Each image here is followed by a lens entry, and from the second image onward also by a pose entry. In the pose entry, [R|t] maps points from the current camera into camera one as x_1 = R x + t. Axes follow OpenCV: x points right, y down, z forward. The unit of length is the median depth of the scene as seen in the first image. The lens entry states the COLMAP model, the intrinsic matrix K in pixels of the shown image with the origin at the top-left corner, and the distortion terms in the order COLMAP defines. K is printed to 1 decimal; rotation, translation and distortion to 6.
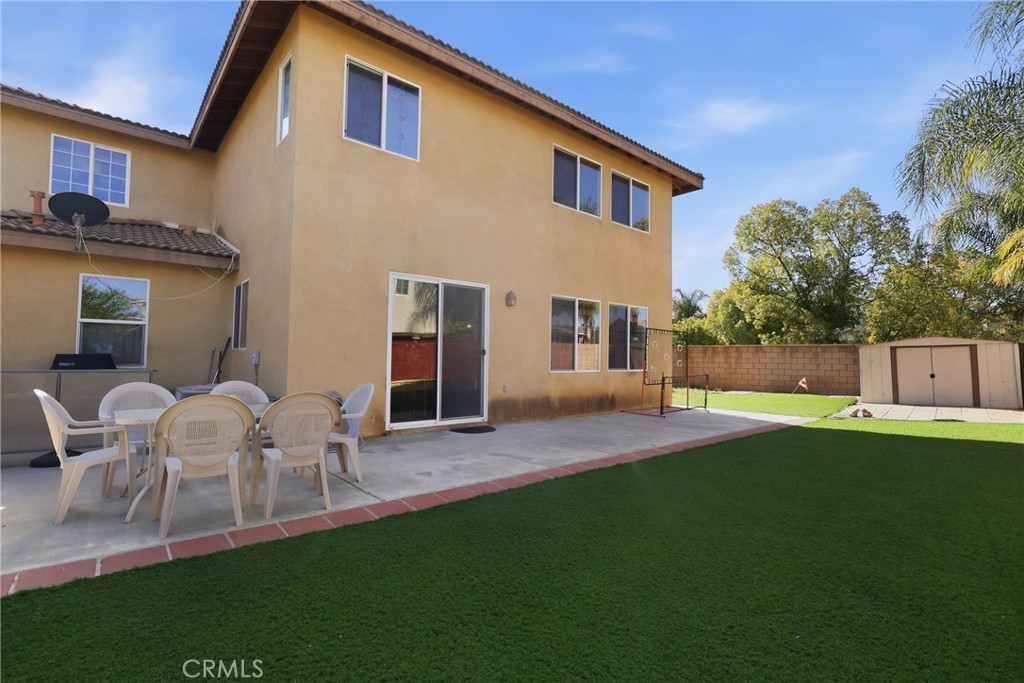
lens RADIAL K [[471.5, 0, 509.6], [0, 471.5, 341.0], [0, 0, 1]] dist [-0.006586, 0.001461]
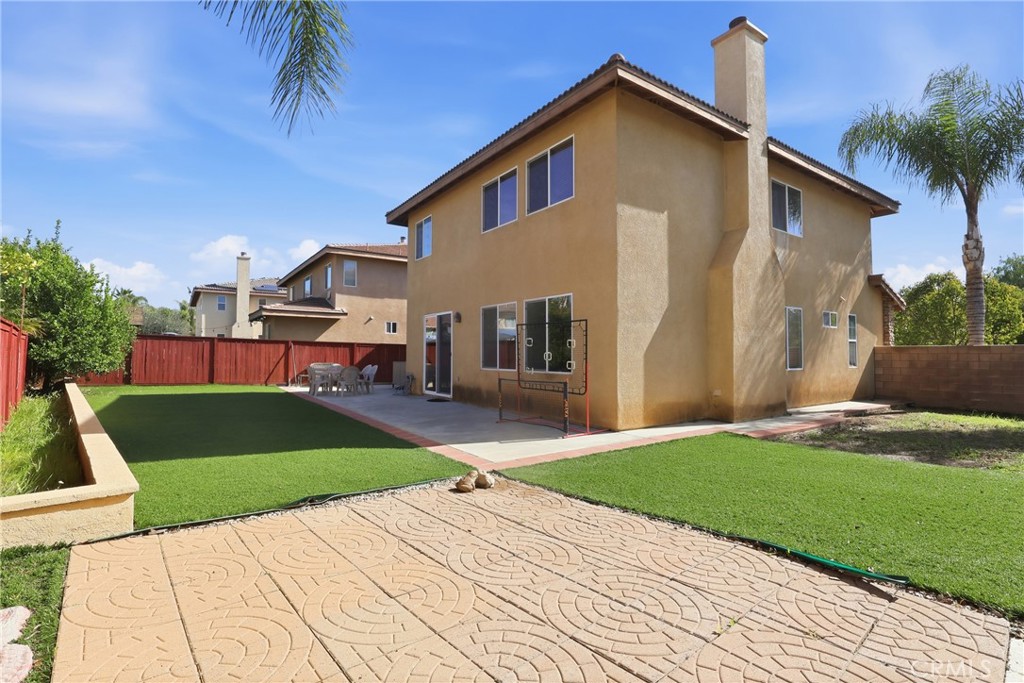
lens RADIAL K [[471.5, 0, 508.0], [0, 471.5, 340.4], [0, 0, 1]] dist [-0.006586, 0.001461]
pose [[-0.087768, -0.030153, -0.995685, 1.267577], [0.045799, 0.998363, -0.034271, 0.033312], [0.995088, -0.048610, -0.086243, 1.117689]]
